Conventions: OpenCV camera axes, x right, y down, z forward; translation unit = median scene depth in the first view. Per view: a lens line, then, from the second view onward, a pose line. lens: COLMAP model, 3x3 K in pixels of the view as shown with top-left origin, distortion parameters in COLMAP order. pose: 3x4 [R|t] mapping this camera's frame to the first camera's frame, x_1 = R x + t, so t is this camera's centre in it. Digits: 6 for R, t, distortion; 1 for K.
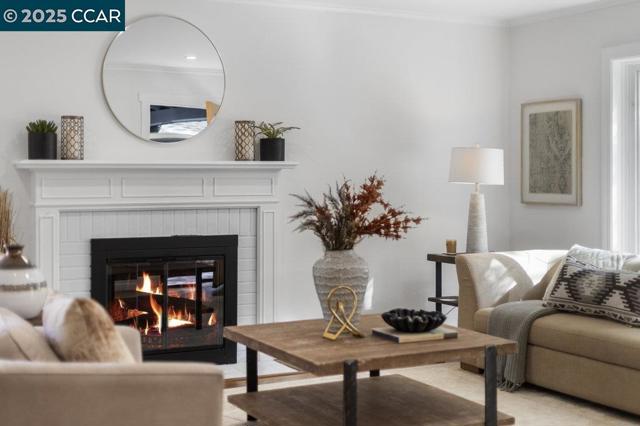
lens RADIAL K [[929.8, 0, 311.2], [0, 929.8, 177.9], [0, 0, 1]] dist [0.005965, 0.000000]
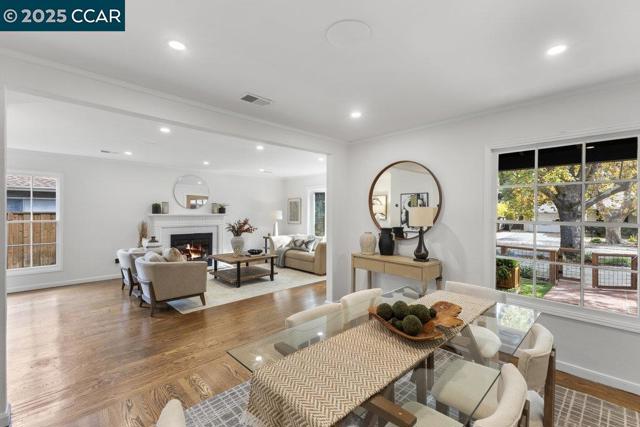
lens RADIAL K [[279.1, 0, 319.5], [0, 279.1, 214.2], [0, 0, 1]] dist [0.017947, -0.004456]
pose [[0.961694, -0.000036, 0.274124, 0.033093], [-0.000196, 1.000000, 0.000822, -0.018804], [-0.274124, -0.000844, 0.961694, -0.270041]]
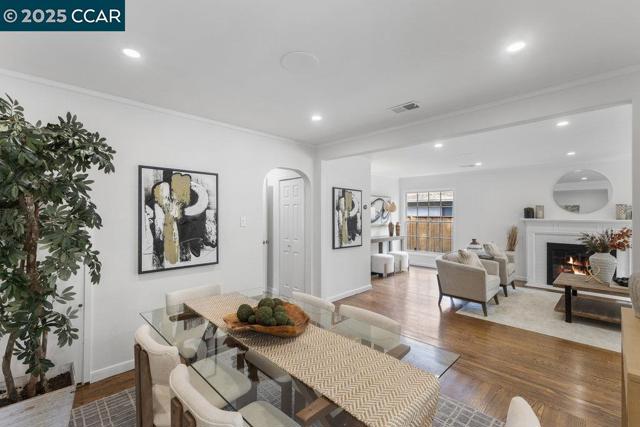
lens RADIAL K [[279.1, 0, 322.3], [0, 279.1, 212.2], [0, 0, 1]] dist [0.017947, -0.004456]
pose [[0.286746, -0.006928, -0.957982, 0.510748], [-0.015422, 0.999811, -0.011847, -0.018780], [0.957883, 0.018171, 0.286585, -0.054780]]
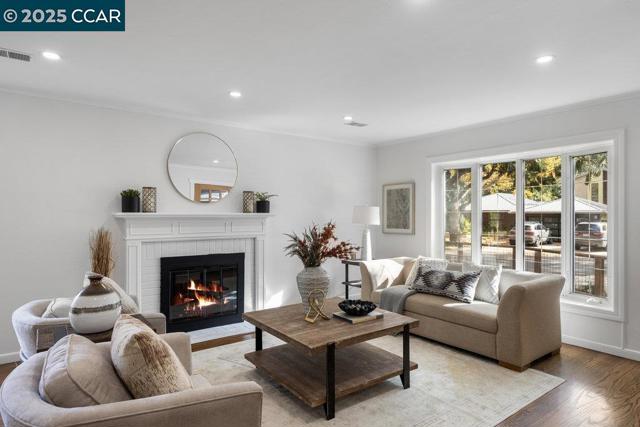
lens RADIAL K [[371.4, 0, 318.7], [0, 371.4, 215.2], [0, 0, 1]] dist [0.001883, 0.002541]
pose [[0.988157, -0.000236, 0.153448, -0.051871], [0.001314, 0.999975, -0.006923, -0.009332], [-0.153443, 0.007042, 0.988132, 0.271871]]
